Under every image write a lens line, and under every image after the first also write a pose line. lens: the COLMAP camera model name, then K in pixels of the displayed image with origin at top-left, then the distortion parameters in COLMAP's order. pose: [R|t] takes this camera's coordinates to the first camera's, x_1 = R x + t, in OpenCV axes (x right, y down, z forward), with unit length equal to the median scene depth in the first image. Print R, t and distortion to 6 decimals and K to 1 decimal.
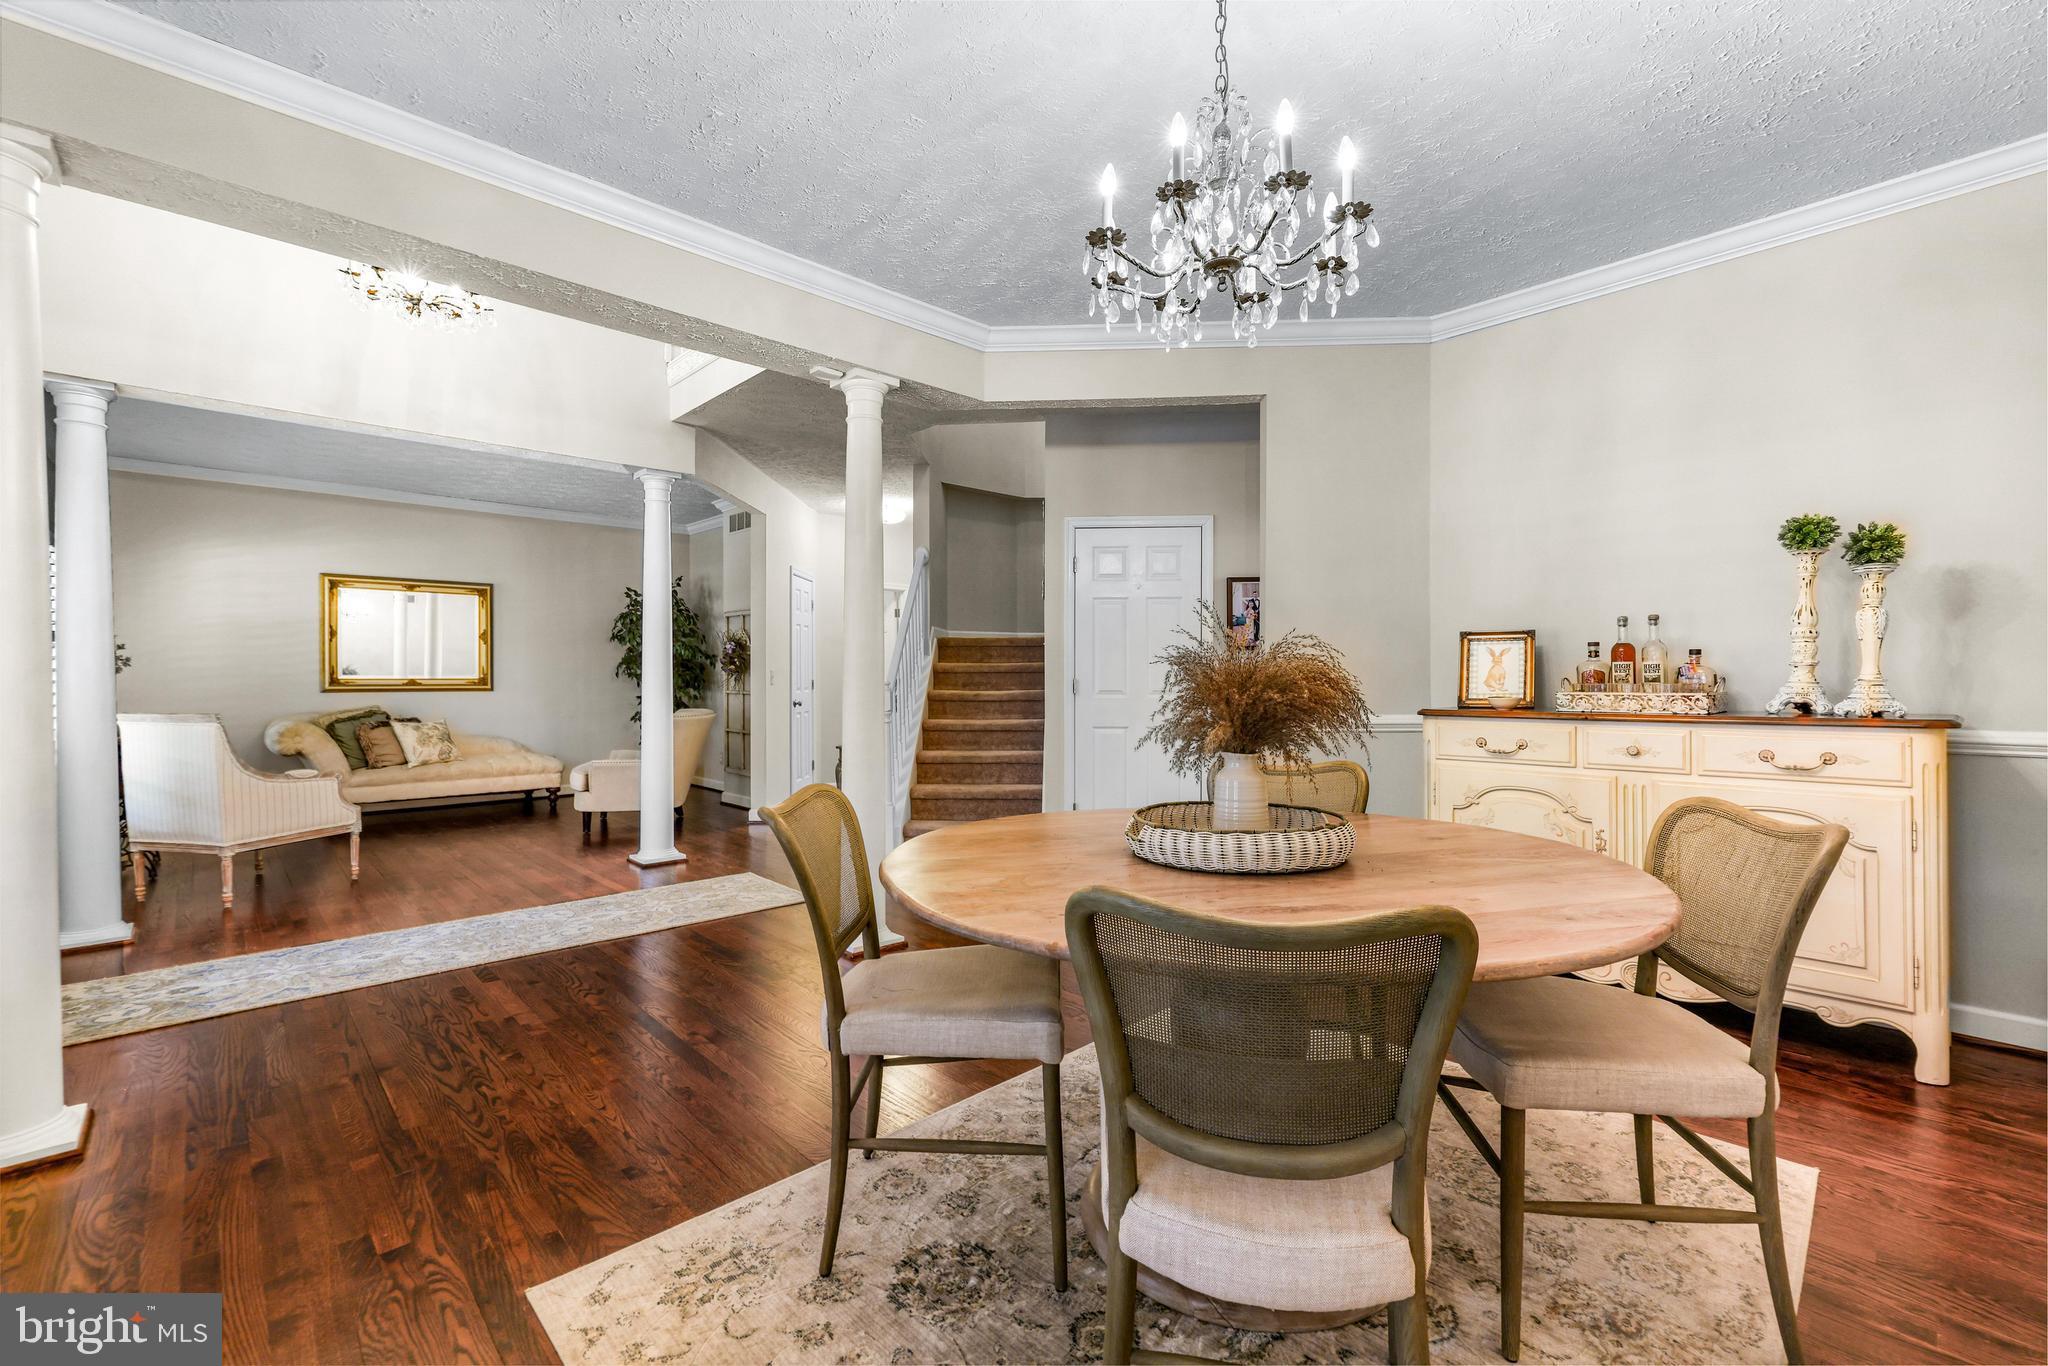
lens RADIAL K [[835.8, 0, 983.5], [0, 835.8, 679.1], [0, 0, 1]] dist [-0.001767, -0.000416]
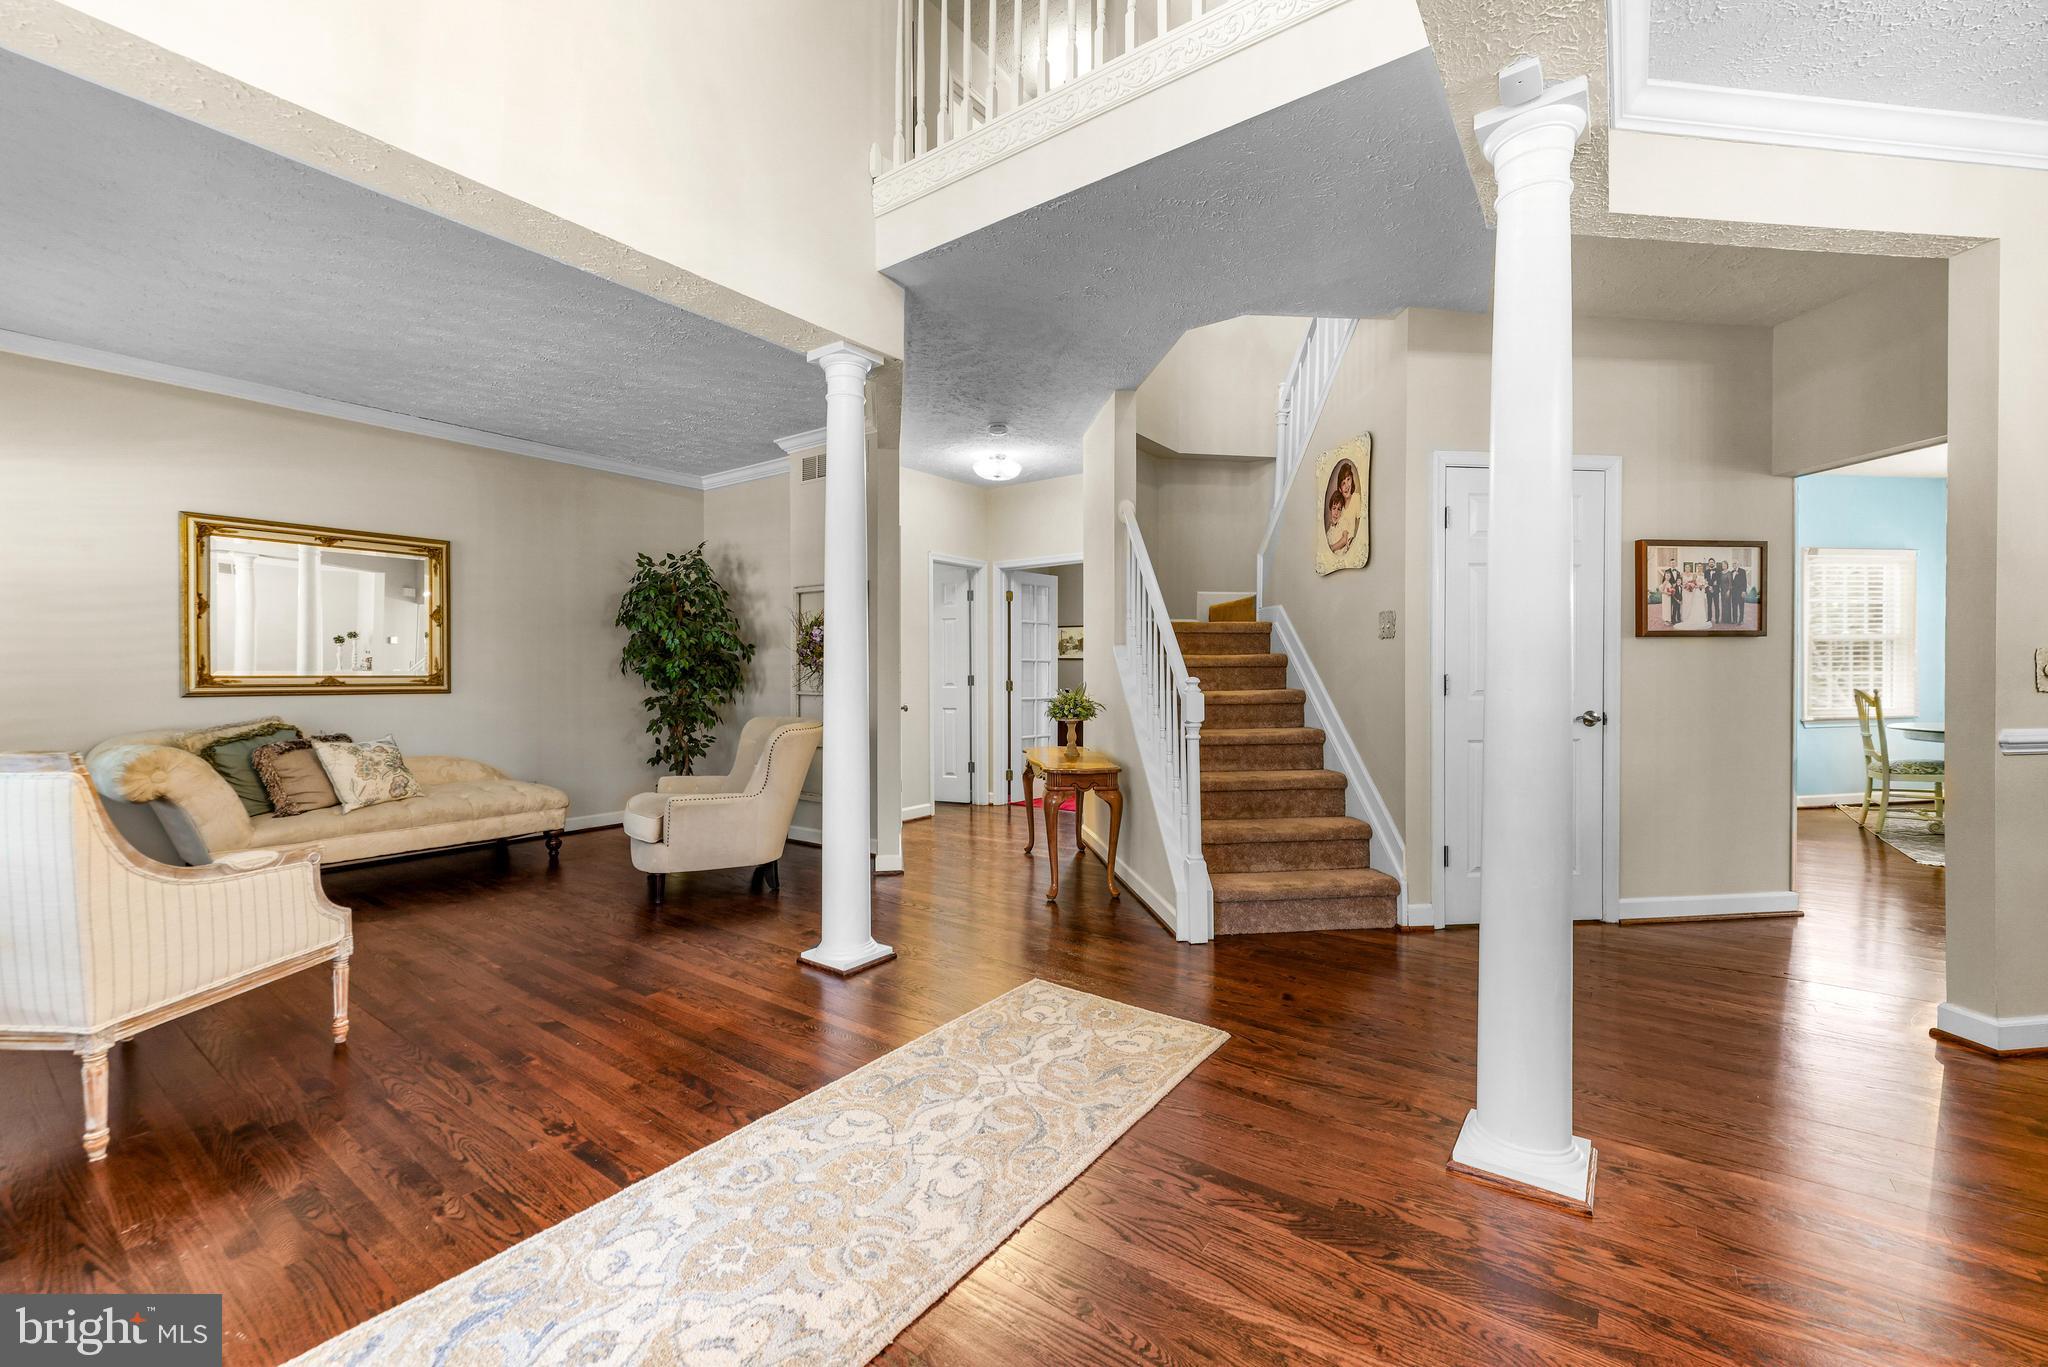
lens RADIAL K [[835.8, 0, 1024.1], [0, 835.8, 675.4], [0, 0, 1]] dist [-0.001767, -0.000416]
pose [[0.984107, -0.000955, 0.177574, -0.277315], [0.001144, 0.999999, -0.000960, 0.000497], [-0.177573, 0.001148, 0.984107, 0.259820]]
